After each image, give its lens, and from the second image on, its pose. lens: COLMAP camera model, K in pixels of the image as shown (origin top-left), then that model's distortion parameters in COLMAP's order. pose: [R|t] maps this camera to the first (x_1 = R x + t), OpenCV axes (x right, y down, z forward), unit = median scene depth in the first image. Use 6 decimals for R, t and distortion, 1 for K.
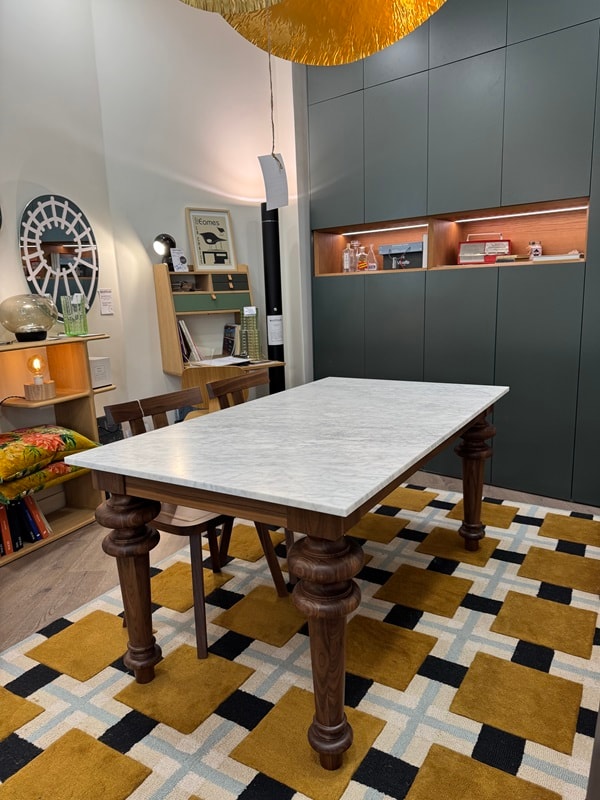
lens RADIAL K [[563.4, 0, 302.0], [0, 563.4, 399.8], [0, 0, 1]] dist [0.063337, -0.077786]
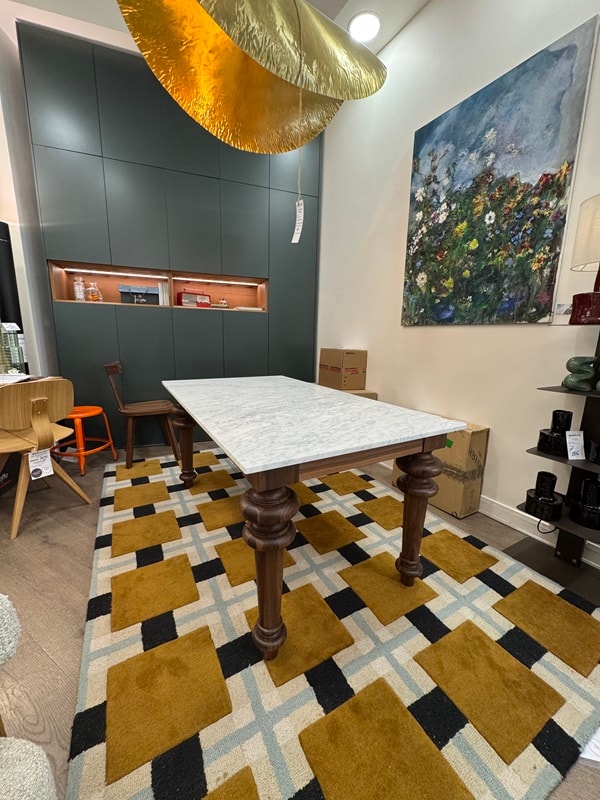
lens RADIAL K [[317.4, 0, 298.4], [0, 317.4, 398.7], [0, 0, 1]] dist [-0.001759, 0.000183]
pose [[0.486908, -0.128084, 0.864011, -0.588452], [0.125515, 0.989184, 0.075907, -0.022625], [-0.864388, 0.071487, 0.497718, 0.515189]]
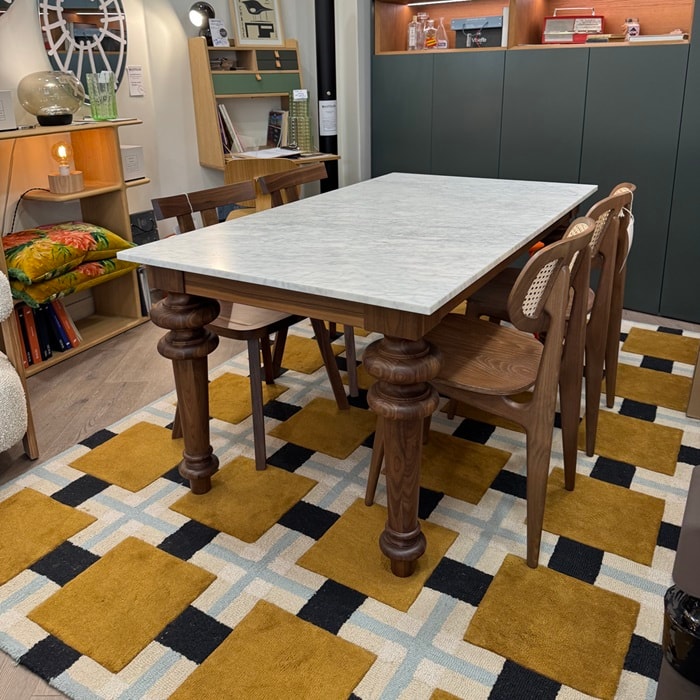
lens RADIAL K [[656.4, 0, 349.1], [0, 656.4, 254.3], [0, 0, 1]] dist [0.117446, -0.208006]
pose [[0.999879, 0.013922, 0.006982, -0.036713], [-0.014428, 0.996803, 0.078581, 0.010287], [-0.005865, -0.078673, 0.996883, -0.055150]]
